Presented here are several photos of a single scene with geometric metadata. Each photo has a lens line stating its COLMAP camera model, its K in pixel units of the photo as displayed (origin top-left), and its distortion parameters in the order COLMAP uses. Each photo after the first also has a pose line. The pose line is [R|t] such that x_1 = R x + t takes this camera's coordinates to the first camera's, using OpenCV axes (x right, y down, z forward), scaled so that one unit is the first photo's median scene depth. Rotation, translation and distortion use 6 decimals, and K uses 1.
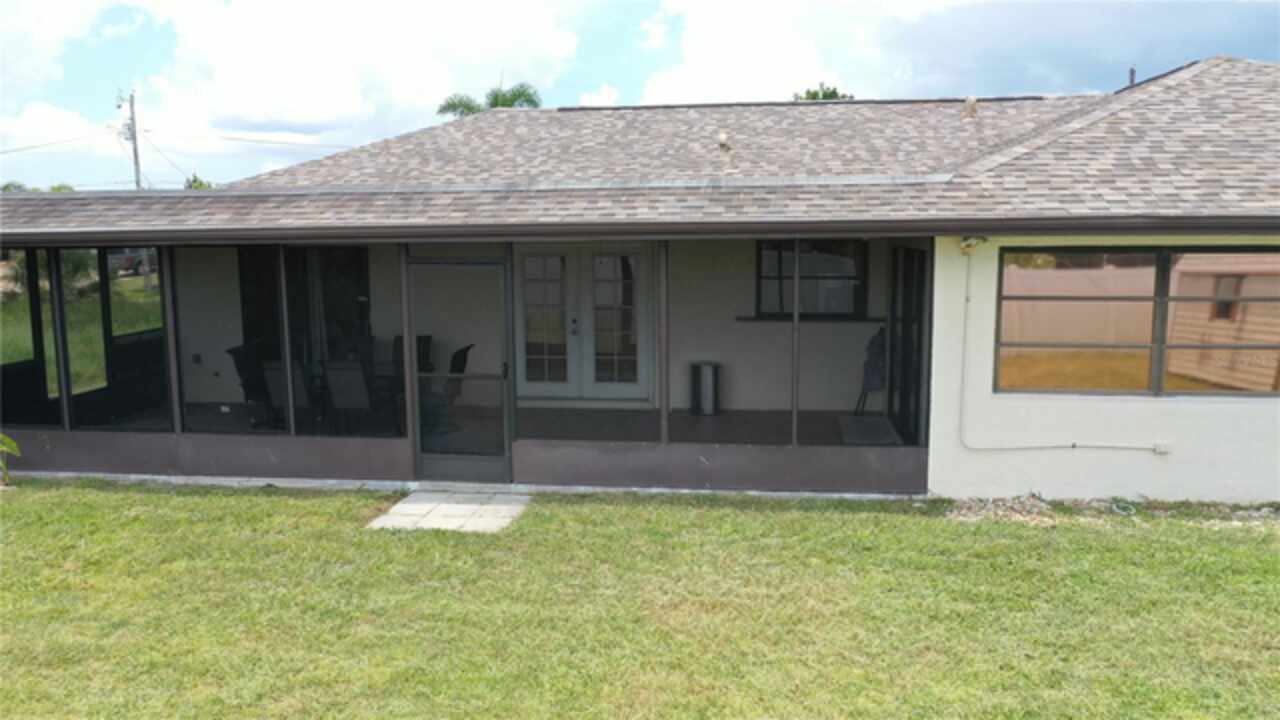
lens RADIAL K [[1003.4, 0, 640.0], [0, 1003.4, 360.0], [0, 0, 1]] dist [-0.011532, 0.003973]
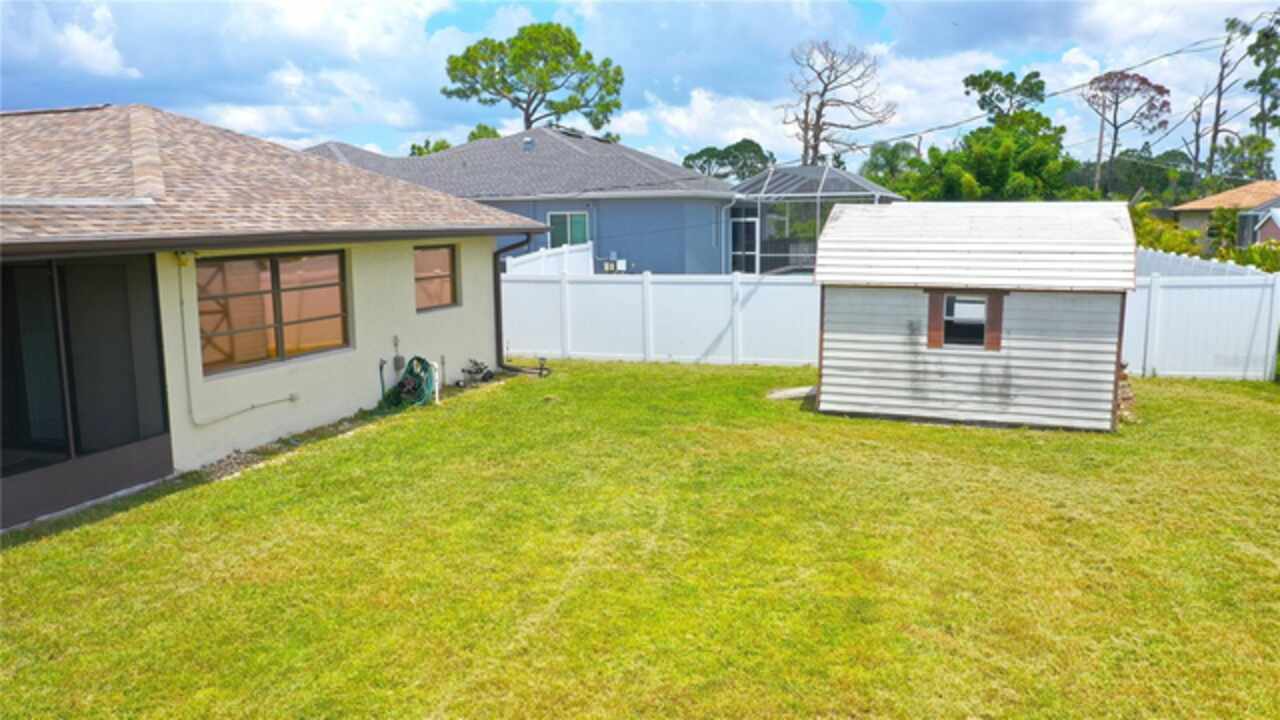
lens RADIAL K [[1003.4, 0, 640.0], [0, 1003.4, 360.0], [0, 0, 1]] dist [-0.011532, 0.003973]
pose [[0.205720, -0.135915, 0.969127, -0.748238], [0.144099, 0.983721, 0.107374, -0.043896], [-0.967944, 0.117561, 0.221956, 0.212618]]
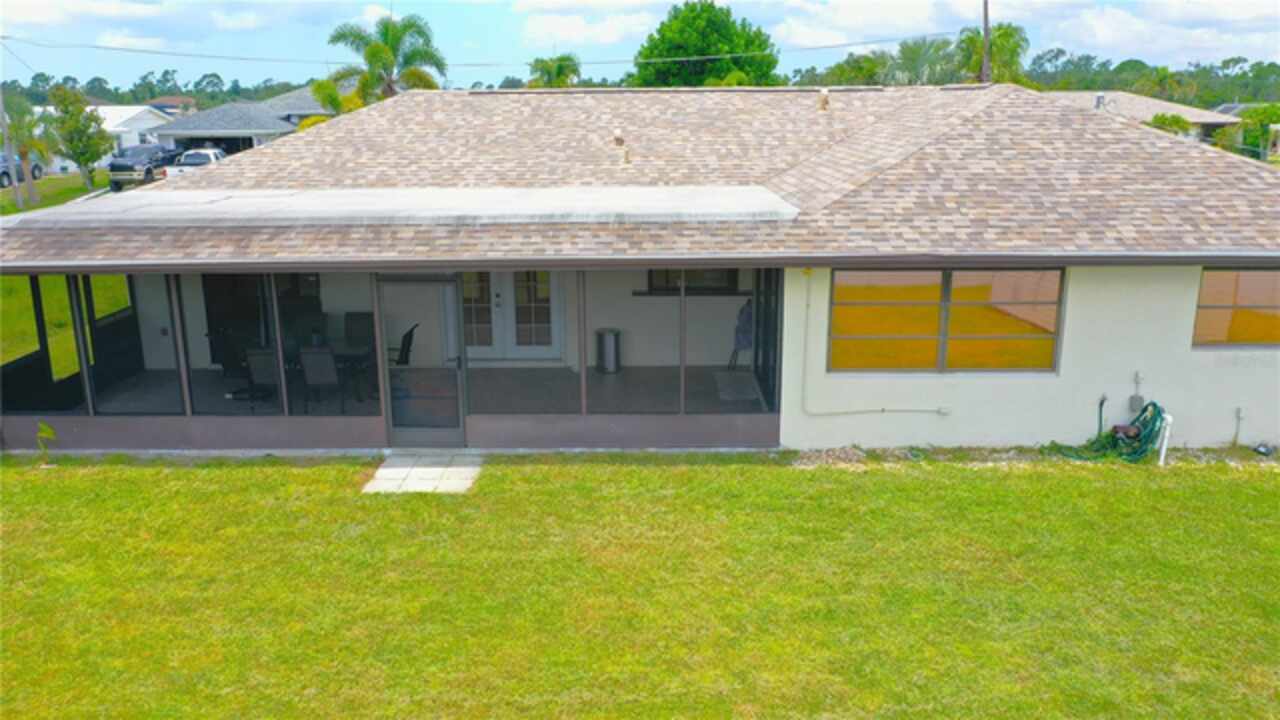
lens RADIAL K [[1003.4, 0, 640.0], [0, 1003.4, 360.0], [0, 0, 1]] dist [-0.011532, 0.003973]
pose [[0.992906, -0.028029, 0.115554, -0.057210], [0.014902, 0.993491, 0.112930, -0.146498], [-0.117967, -0.110407, 0.986861, -0.320499]]
